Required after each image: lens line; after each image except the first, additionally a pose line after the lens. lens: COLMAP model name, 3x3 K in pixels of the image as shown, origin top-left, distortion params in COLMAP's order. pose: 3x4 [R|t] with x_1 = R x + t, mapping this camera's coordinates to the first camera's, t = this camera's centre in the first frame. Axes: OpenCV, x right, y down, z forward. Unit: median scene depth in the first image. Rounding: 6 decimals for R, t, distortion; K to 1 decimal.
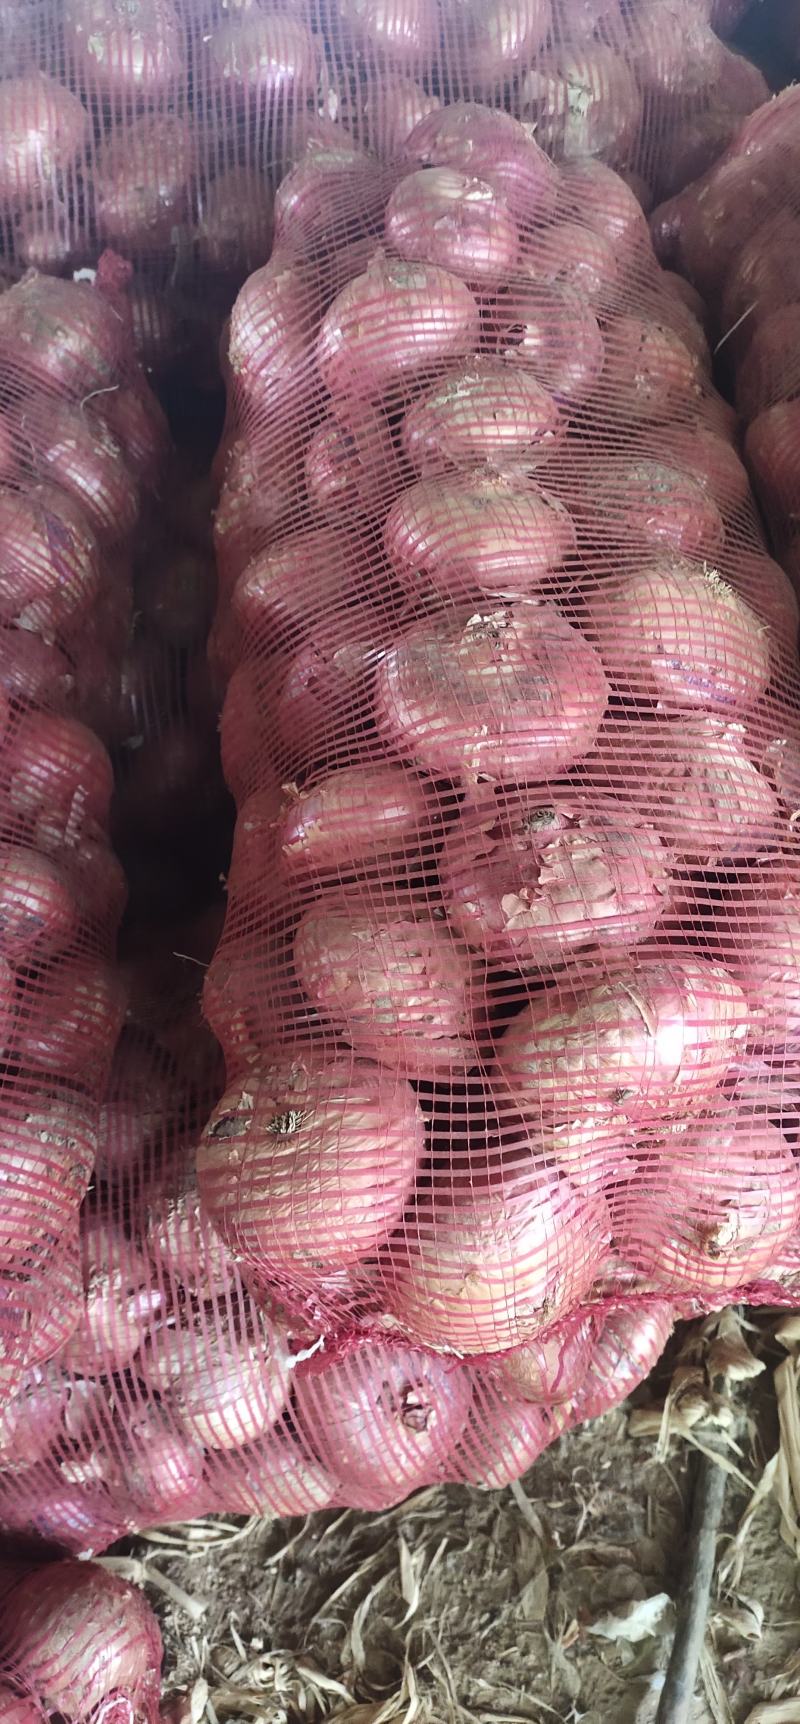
lens RADIAL K [[1275.2, 0, 373.2], [0, 1275.2, 875.2], [0, 0, 1]] dist [0.060080, -0.108624]
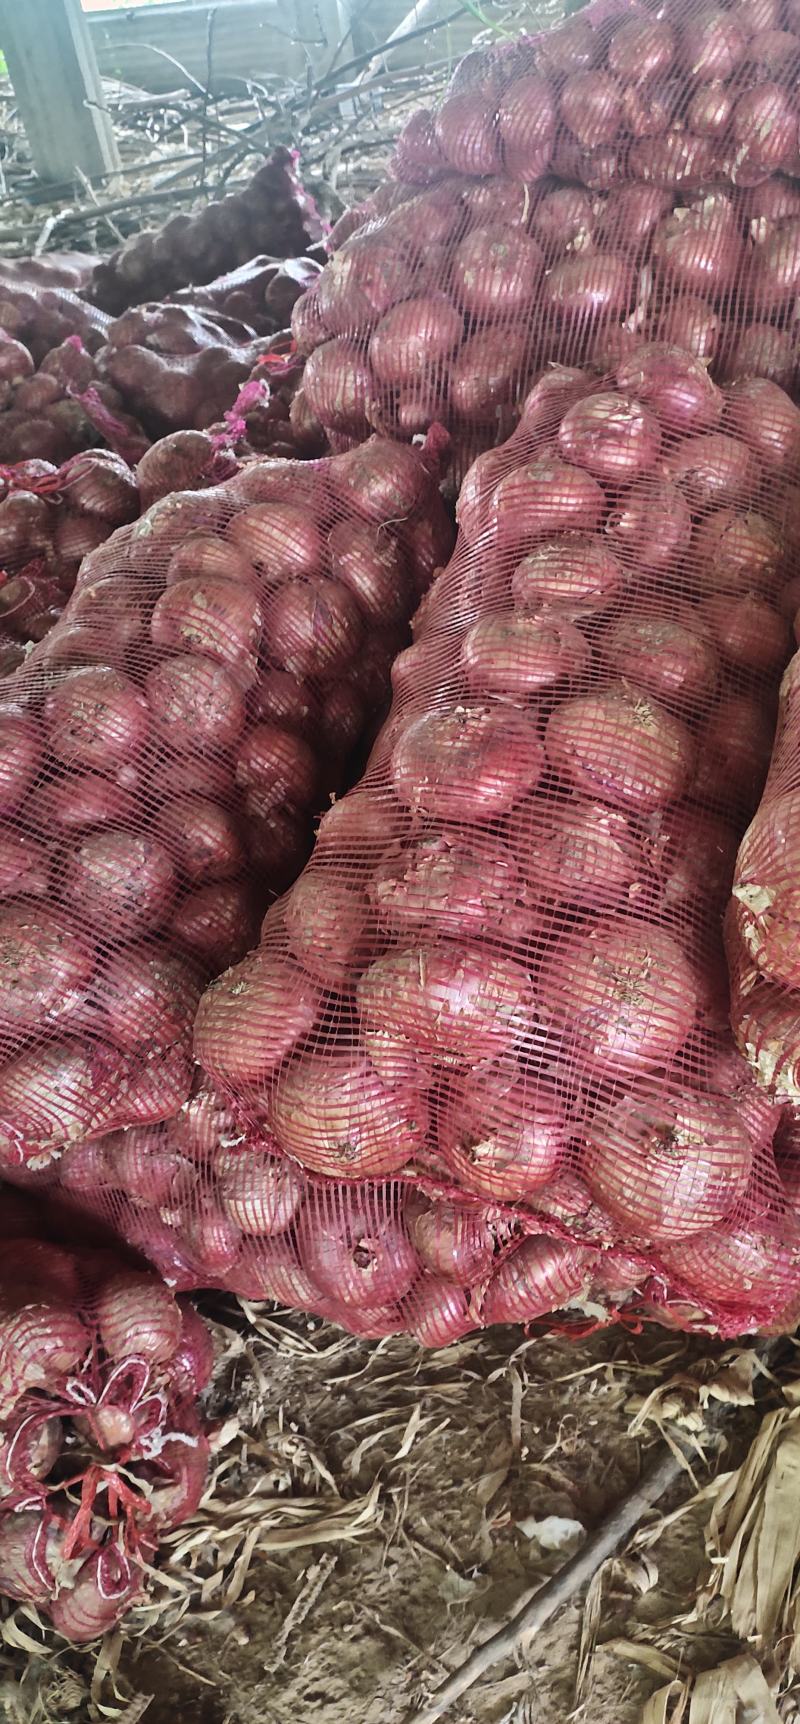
lens RADIAL K [[1290.9, 0, 360.5], [0, 1290.9, 858.1], [0, 0, 1]] dist [0.003585, -0.004647]
pose [[0.862357, 0.217966, -0.456980, 0.508418], [-0.242085, 0.970237, 0.005941, -0.009543], [0.444674, 0.105505, 0.889457, -0.267850]]
